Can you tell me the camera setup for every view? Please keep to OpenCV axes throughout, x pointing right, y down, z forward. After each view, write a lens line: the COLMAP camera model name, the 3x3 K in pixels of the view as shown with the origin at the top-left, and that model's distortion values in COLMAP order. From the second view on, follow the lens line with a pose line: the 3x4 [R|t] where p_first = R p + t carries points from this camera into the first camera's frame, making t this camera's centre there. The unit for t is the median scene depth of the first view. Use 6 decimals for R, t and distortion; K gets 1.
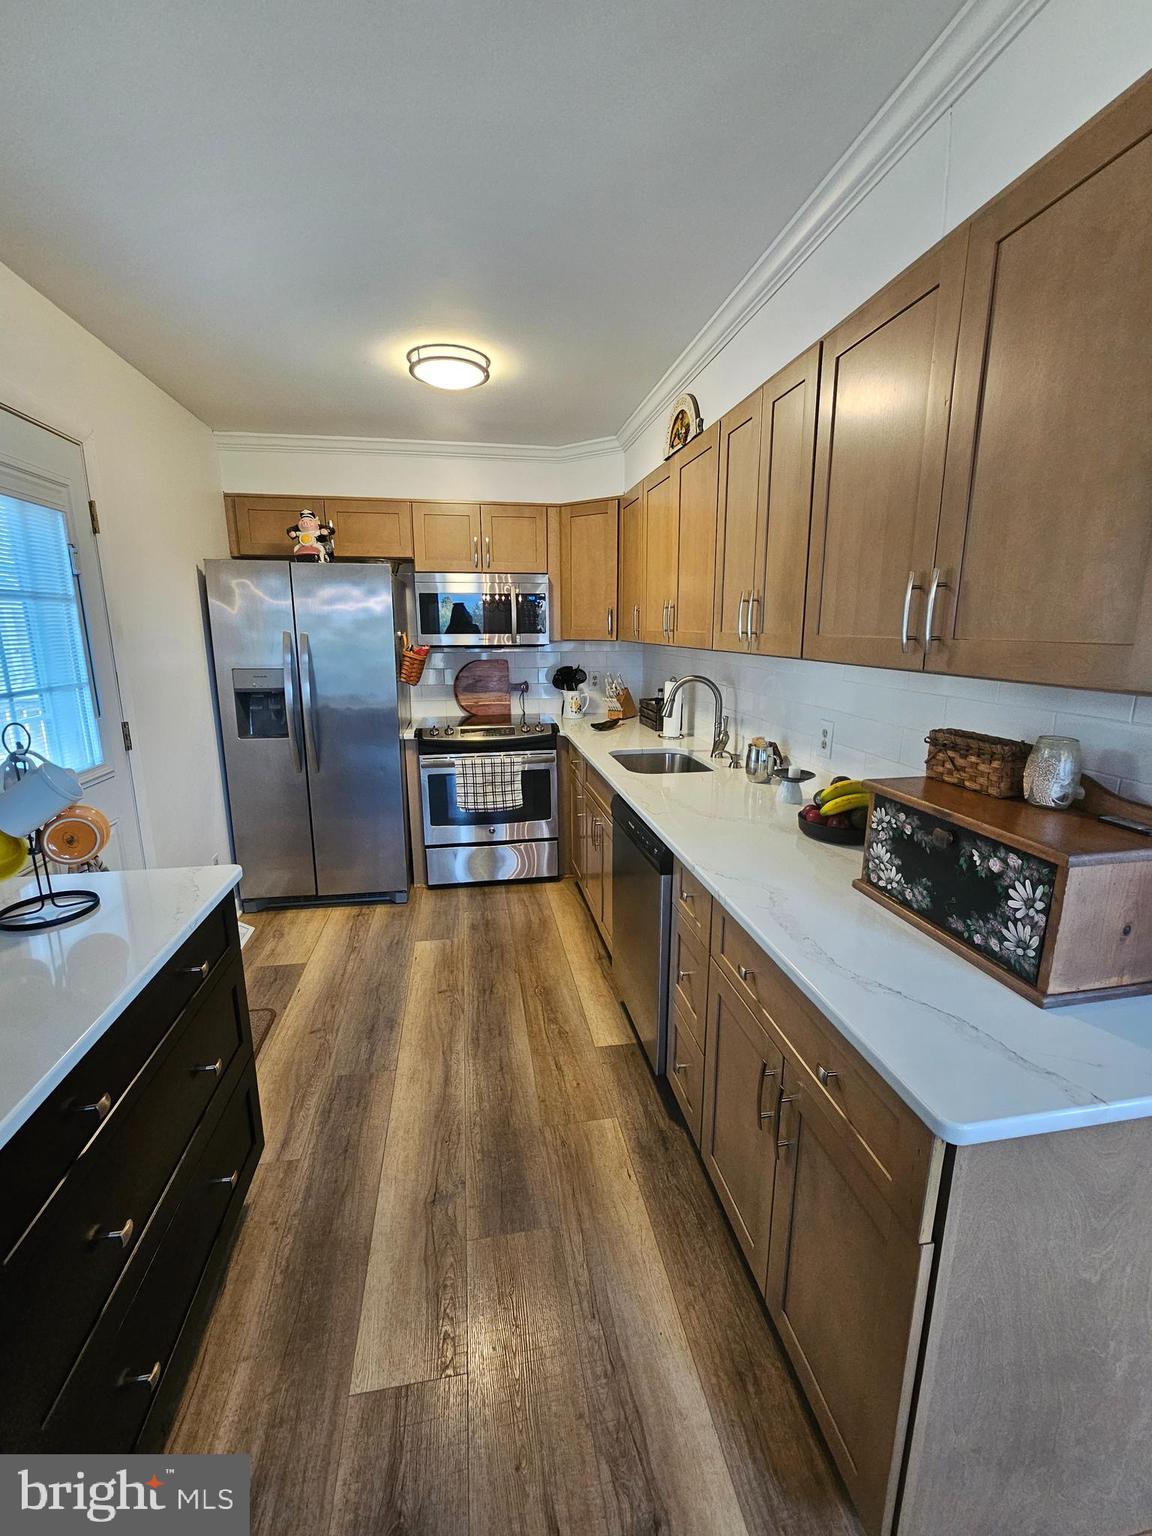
lens RADIAL K [[630.0, 0, 577.4], [0, 630.0, 762.6], [0, 0, 1]] dist [-0.004645, 0.001177]
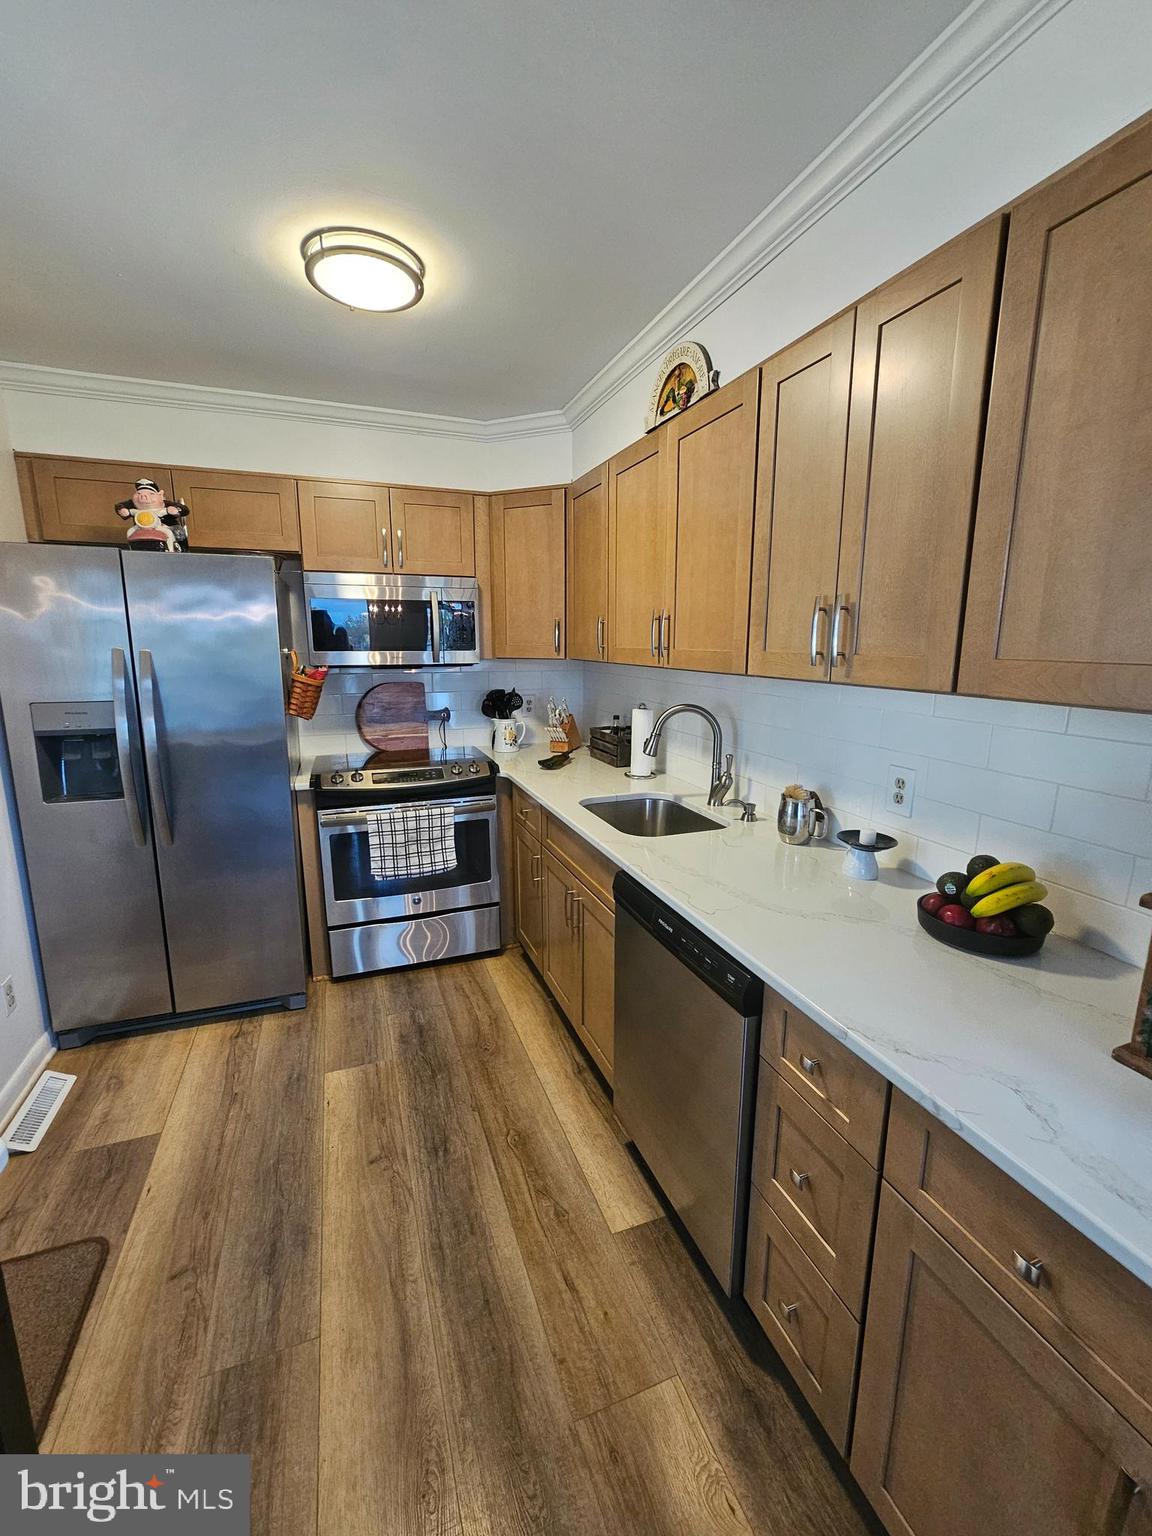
lens RADIAL K [[630.0, 0, 577.4], [0, 630.0, 762.6], [0, 0, 1]] dist [-0.004645, 0.001177]
pose [[0.982361, -0.032113, 0.184219, -0.088519], [0.036012, 0.999192, -0.017858, -0.048336], [-0.183497, 0.024177, 0.982723, 0.213285]]
